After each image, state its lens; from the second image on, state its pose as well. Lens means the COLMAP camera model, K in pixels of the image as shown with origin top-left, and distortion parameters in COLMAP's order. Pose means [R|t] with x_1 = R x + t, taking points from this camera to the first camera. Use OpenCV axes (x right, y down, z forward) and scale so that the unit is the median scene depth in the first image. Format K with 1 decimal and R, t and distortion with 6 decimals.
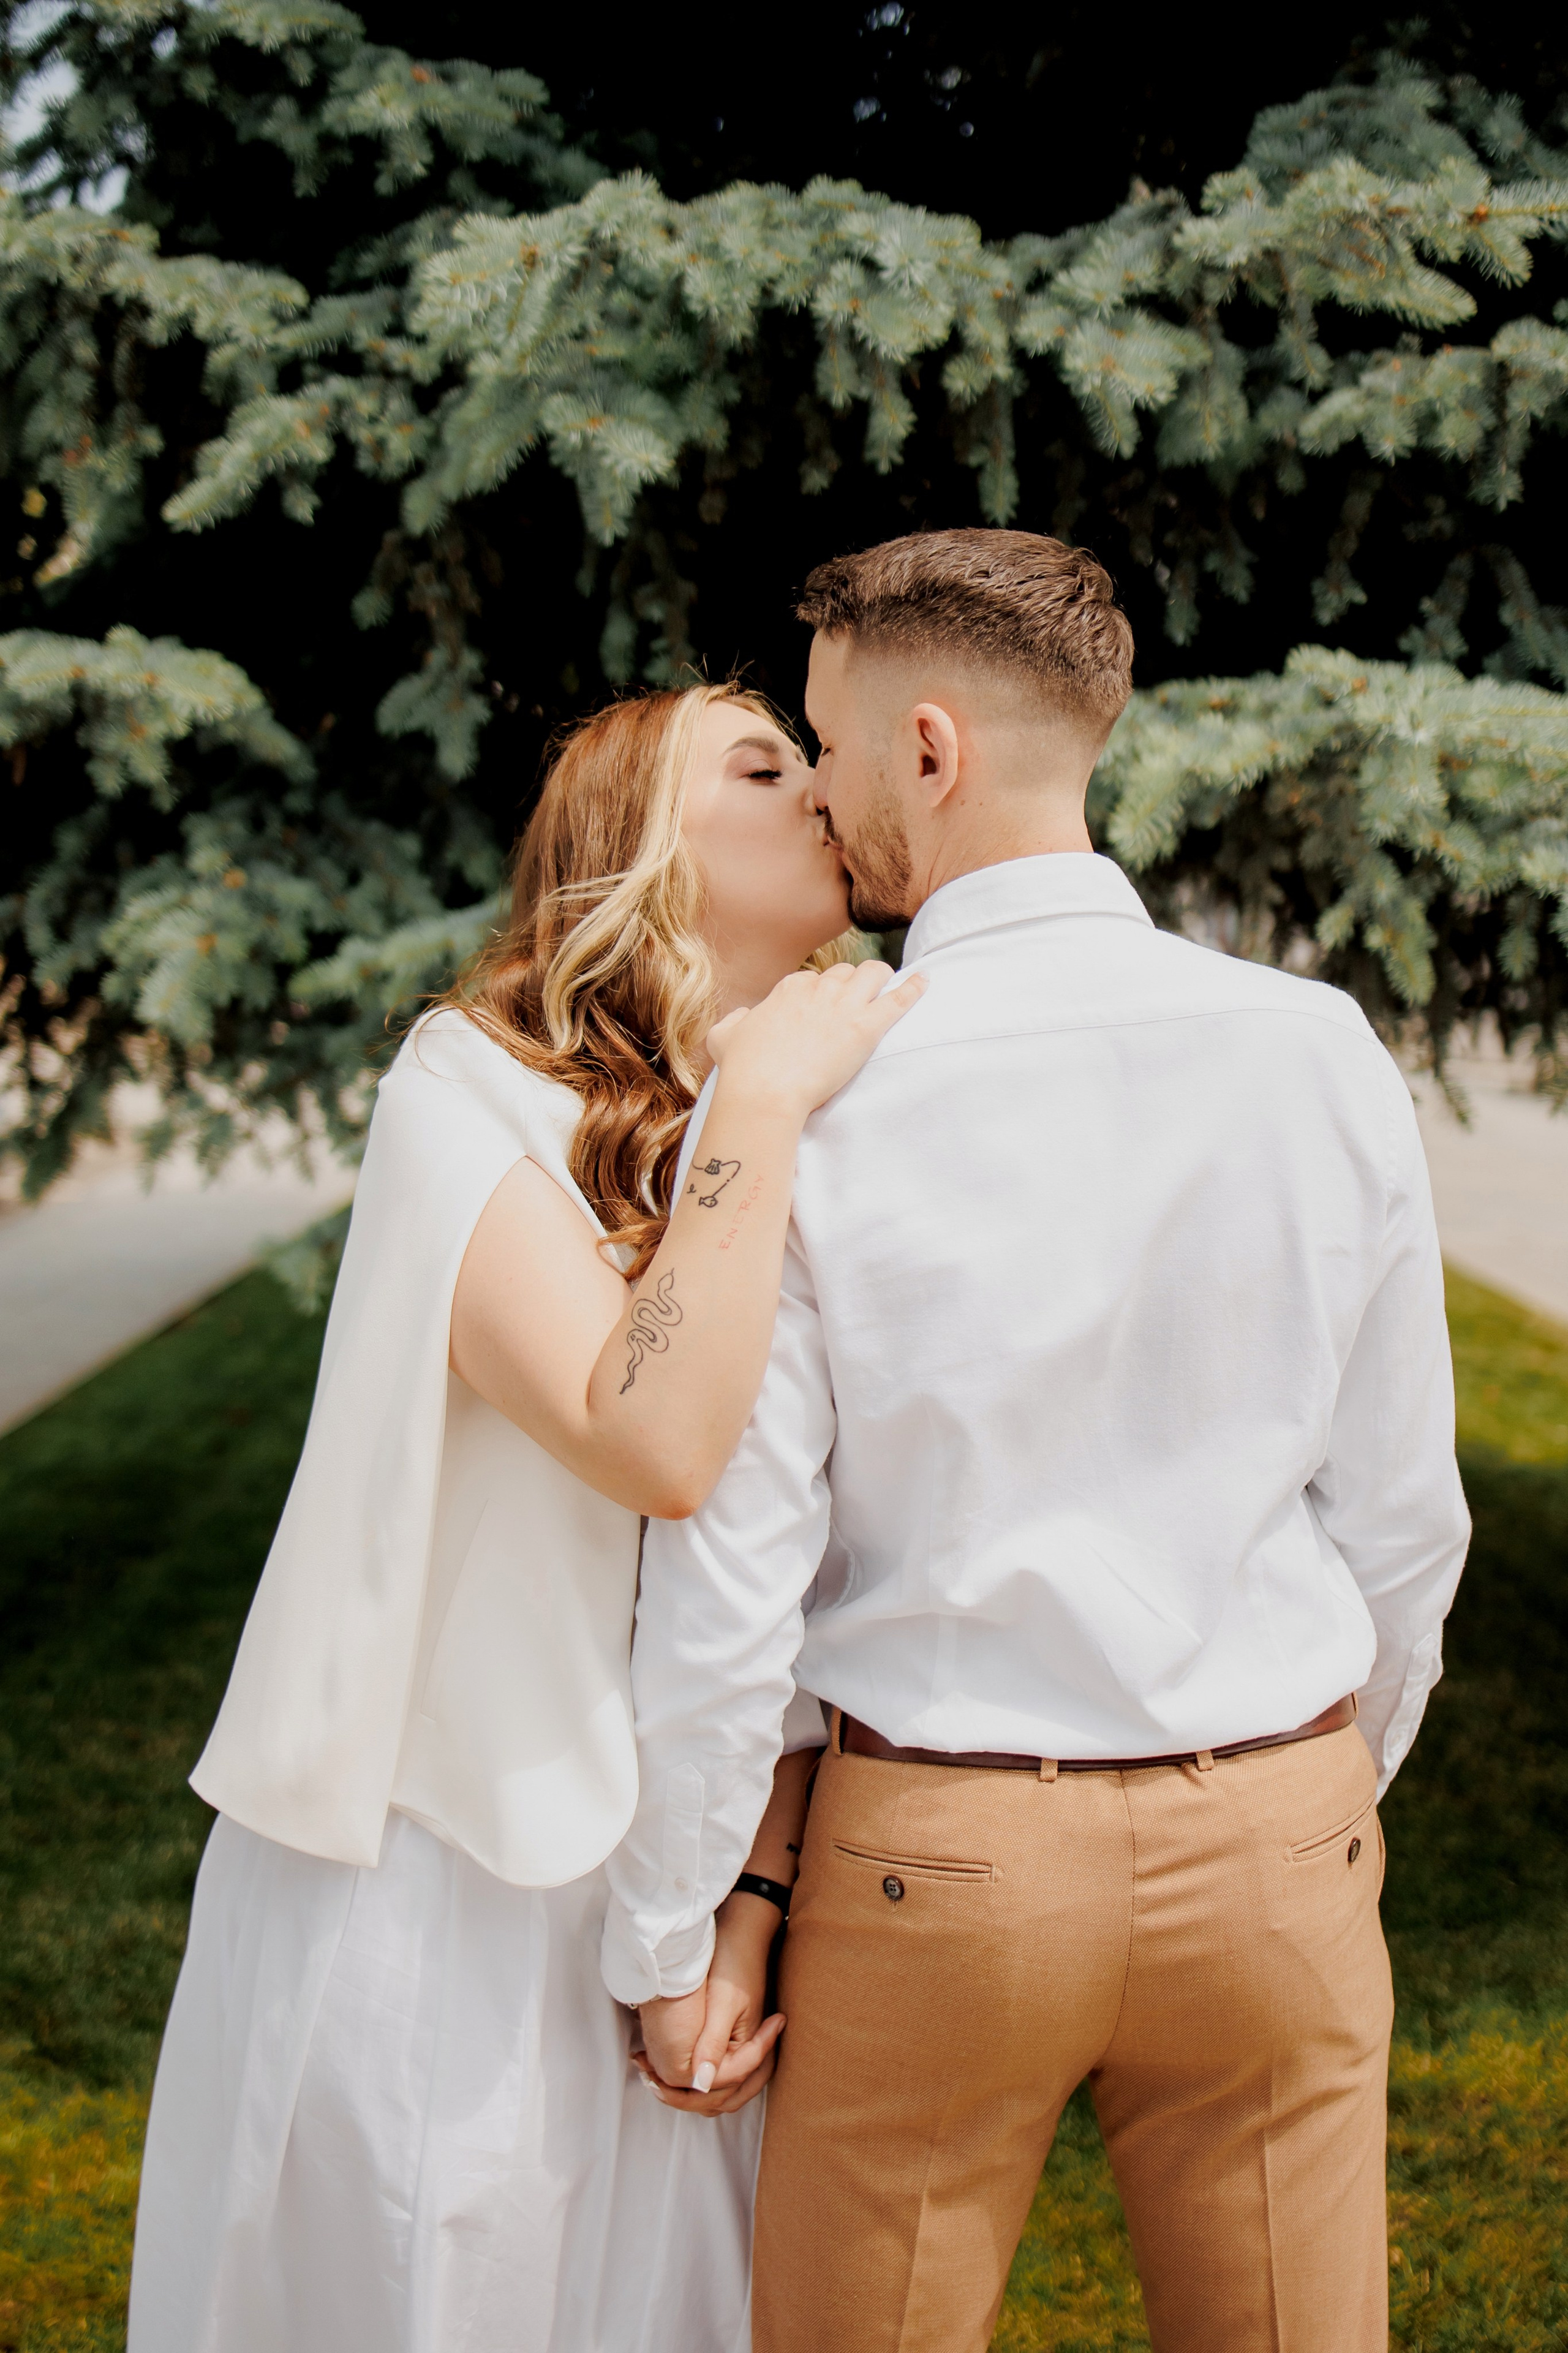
lens RADIAL K [[2428.3, 0, 747.6], [0, 2428.3, 1142.4], [0, 0, 1]] dist [0.000123, 0.008936]
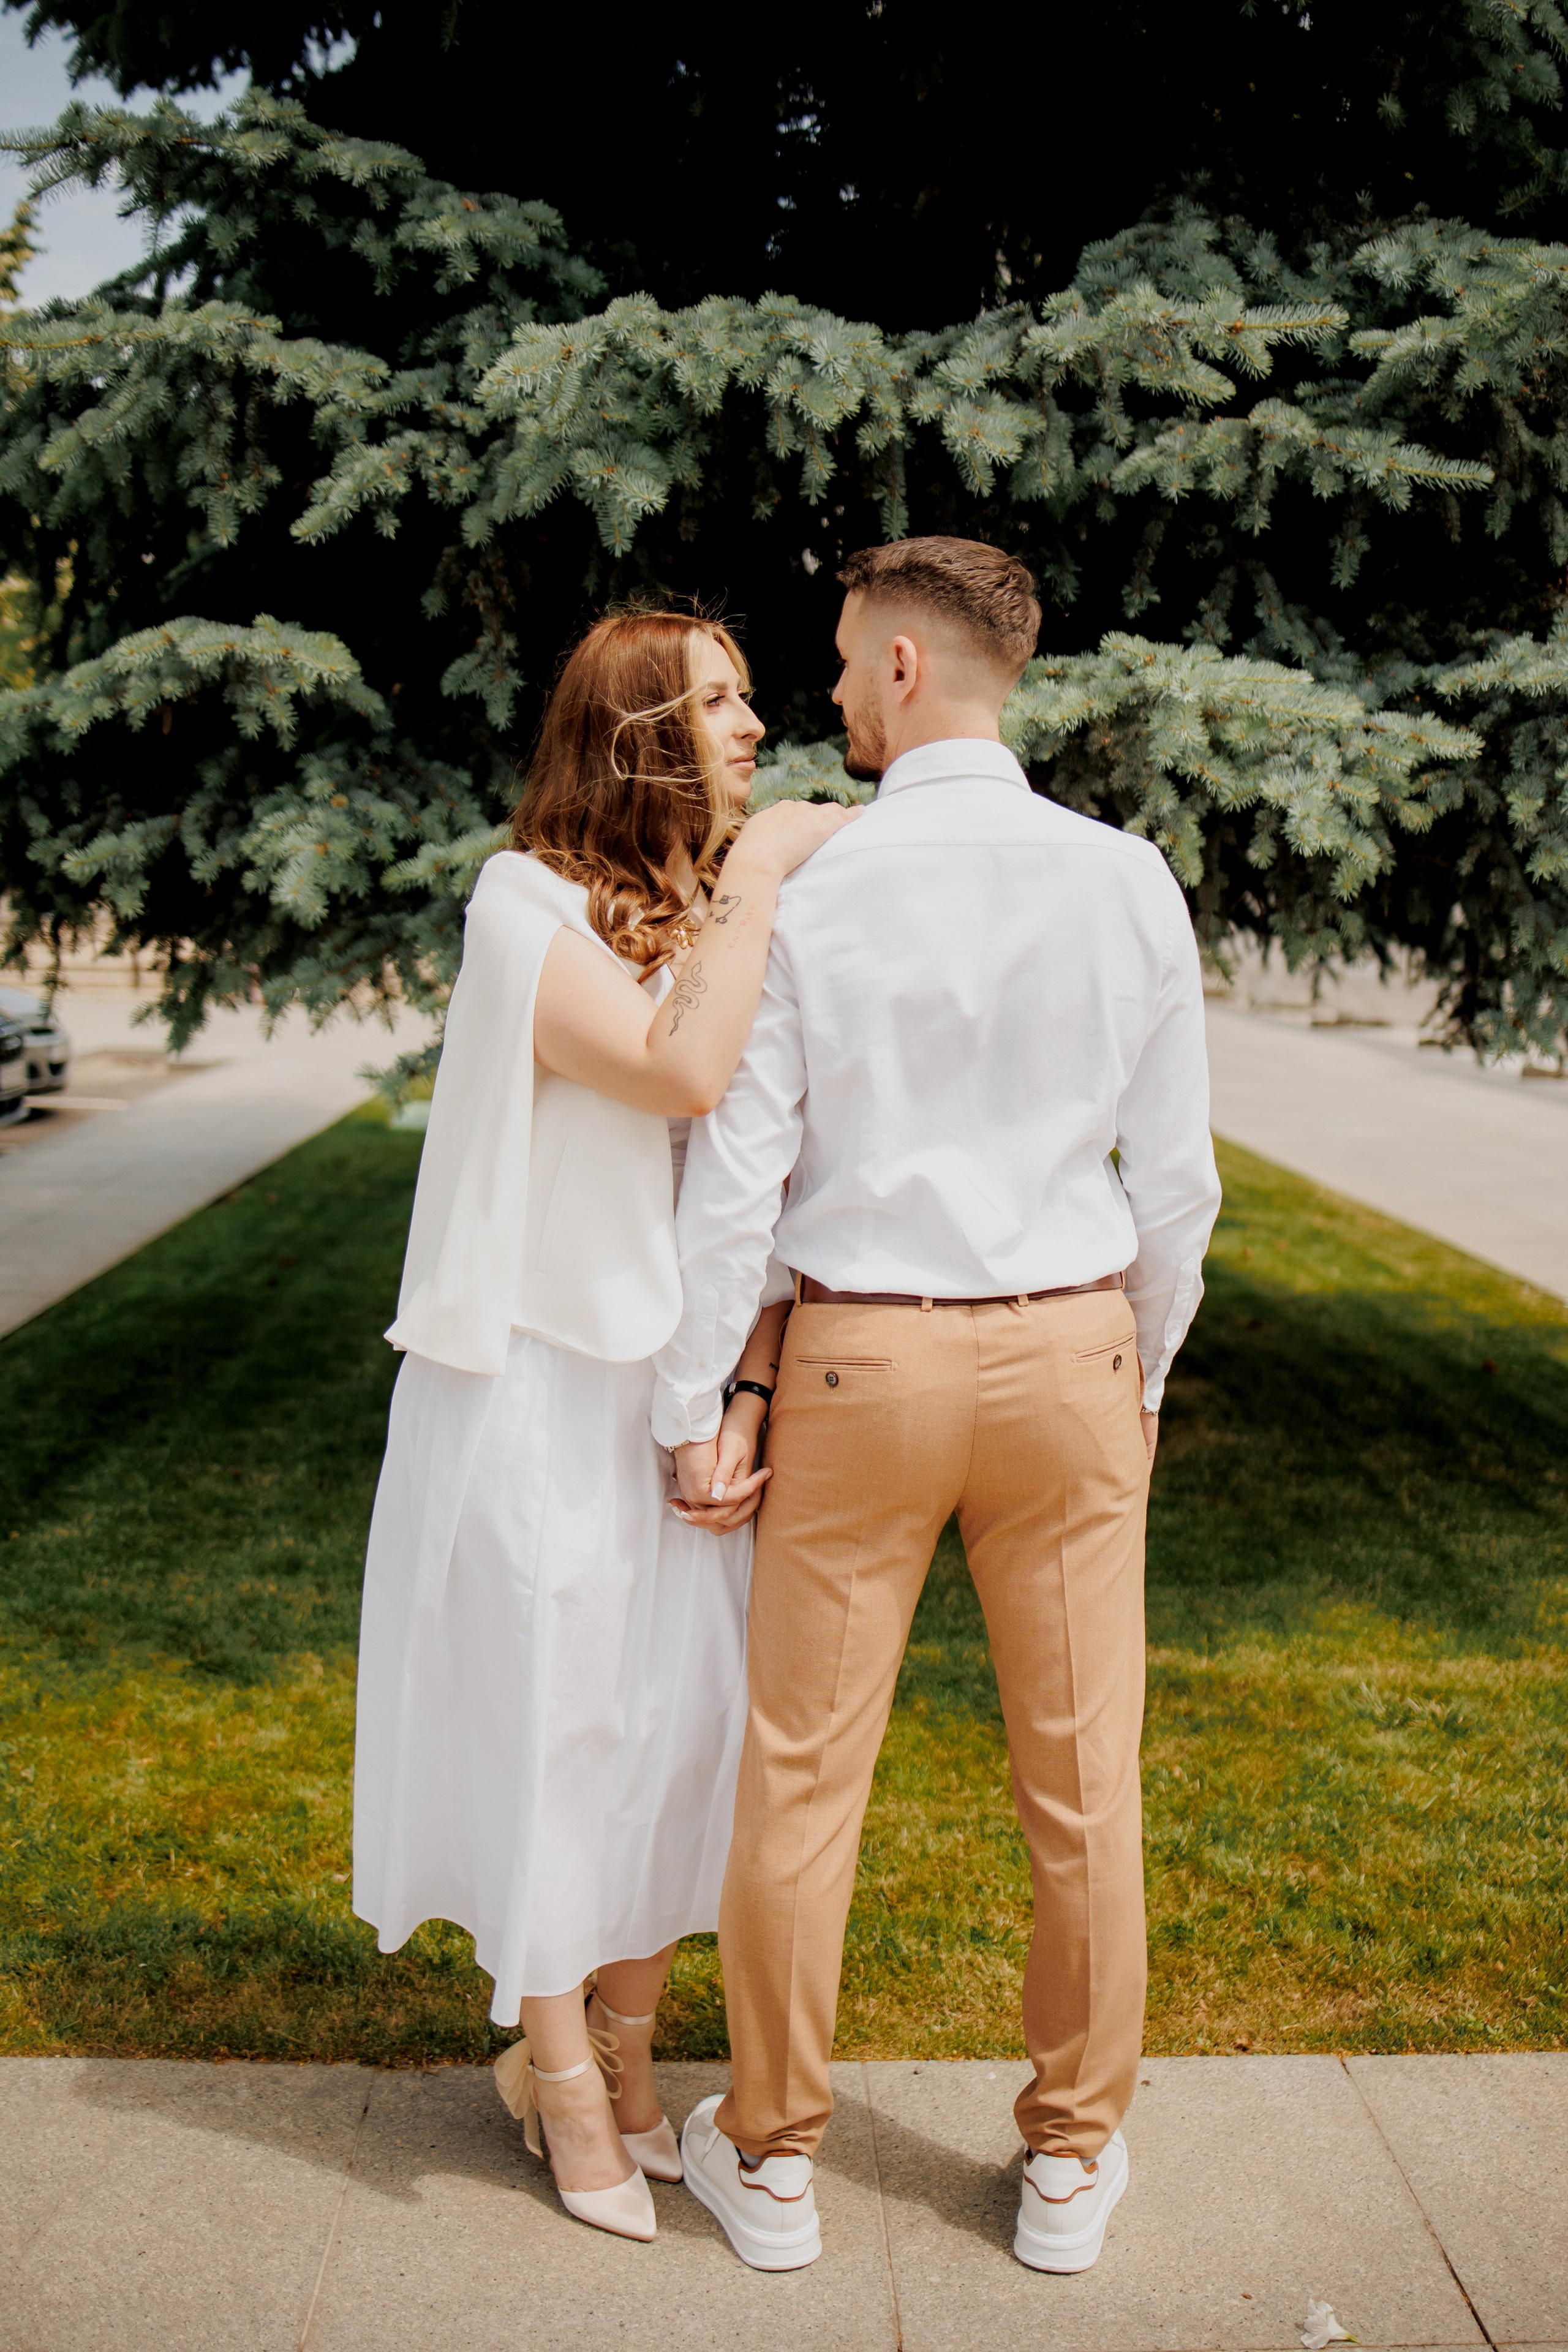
lens RADIAL K [[2308.6, 0, 754.3], [0, 2308.6, 1179.4], [0, 0, 1]] dist [0.012358, -0.006886]
pose [[0.999193, -0.003844, 0.039971, -0.032413], [0.002969, 0.999755, 0.021913, 0.080109], [-0.040046, -0.021776, 0.998961, -0.326643]]
